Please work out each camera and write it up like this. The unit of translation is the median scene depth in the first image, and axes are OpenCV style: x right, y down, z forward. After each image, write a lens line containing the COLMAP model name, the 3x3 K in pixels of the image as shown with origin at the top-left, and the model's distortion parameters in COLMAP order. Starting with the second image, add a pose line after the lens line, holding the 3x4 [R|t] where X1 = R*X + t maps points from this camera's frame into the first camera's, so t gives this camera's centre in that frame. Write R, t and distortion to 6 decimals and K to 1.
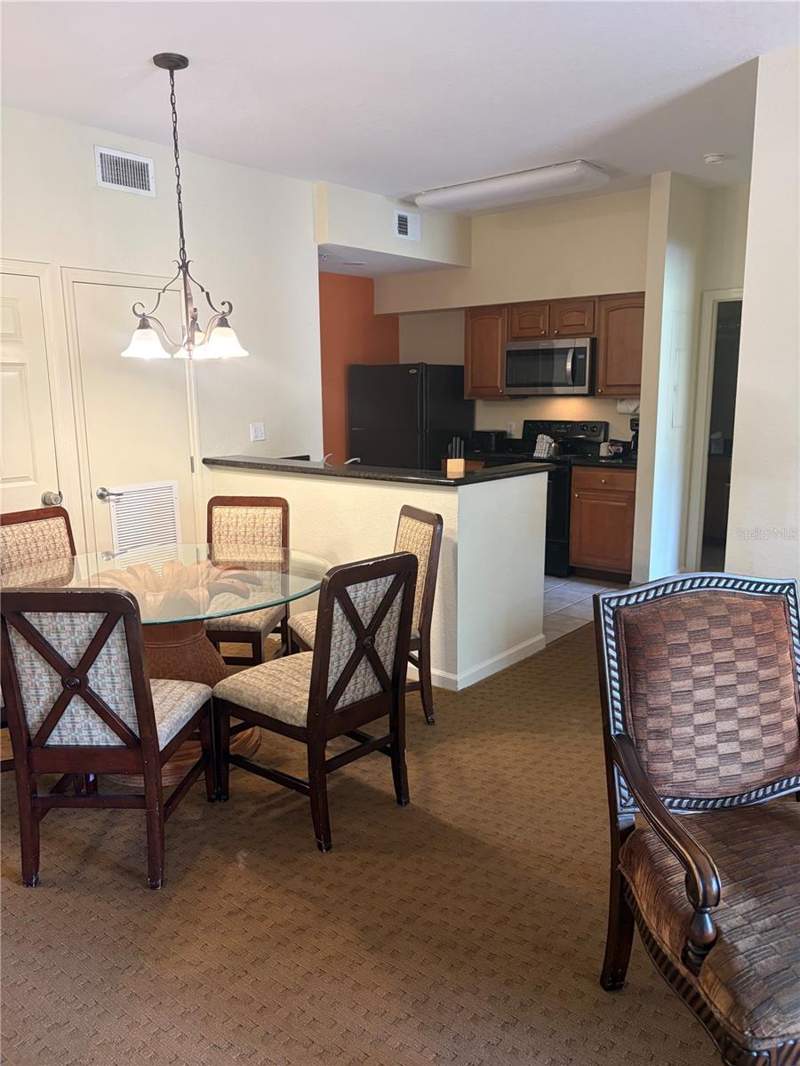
lens RADIAL K [[823.6, 0, 400.0], [0, 823.6, 536.7], [0, 0, 1]] dist [0.049540, -0.008225]
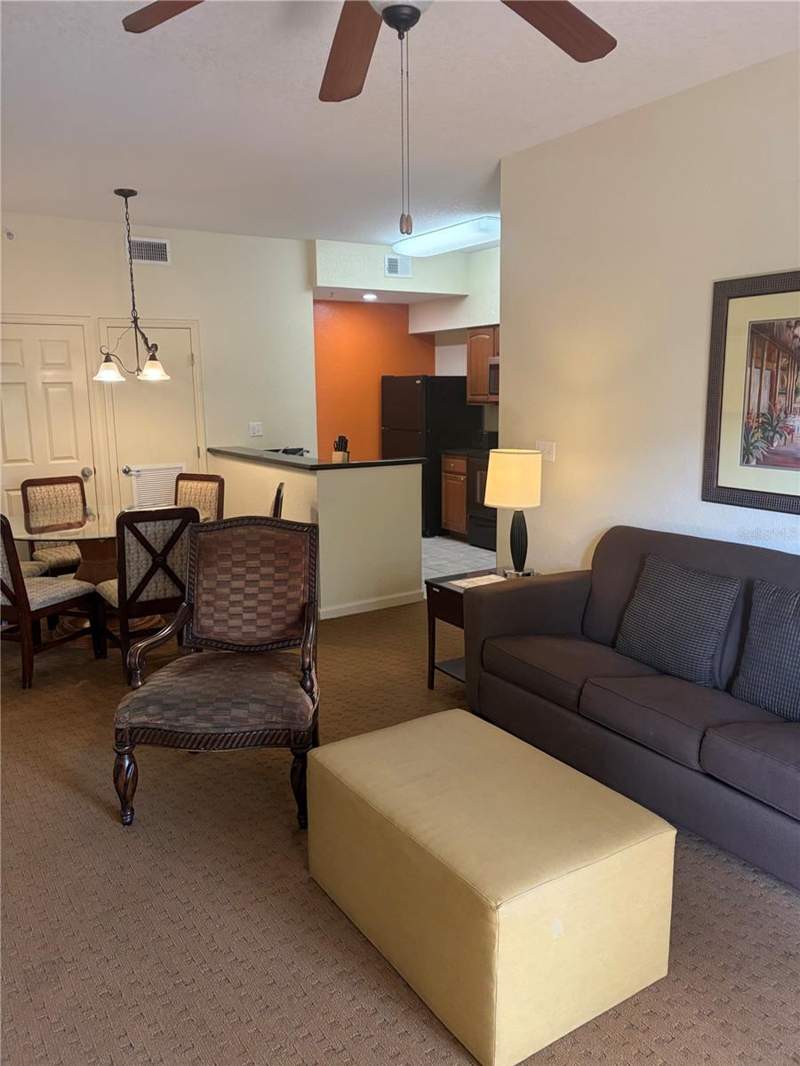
lens RADIAL K [[823.6, 0, 402.6], [0, 823.6, 526.8], [0, 0, 1]] dist [0.049540, -0.008225]
pose [[0.954777, 0.048977, -0.293260, 0.692802], [-0.051712, 0.998661, -0.001578, 0.031491], [0.292790, 0.016672, 0.956031, -0.320788]]
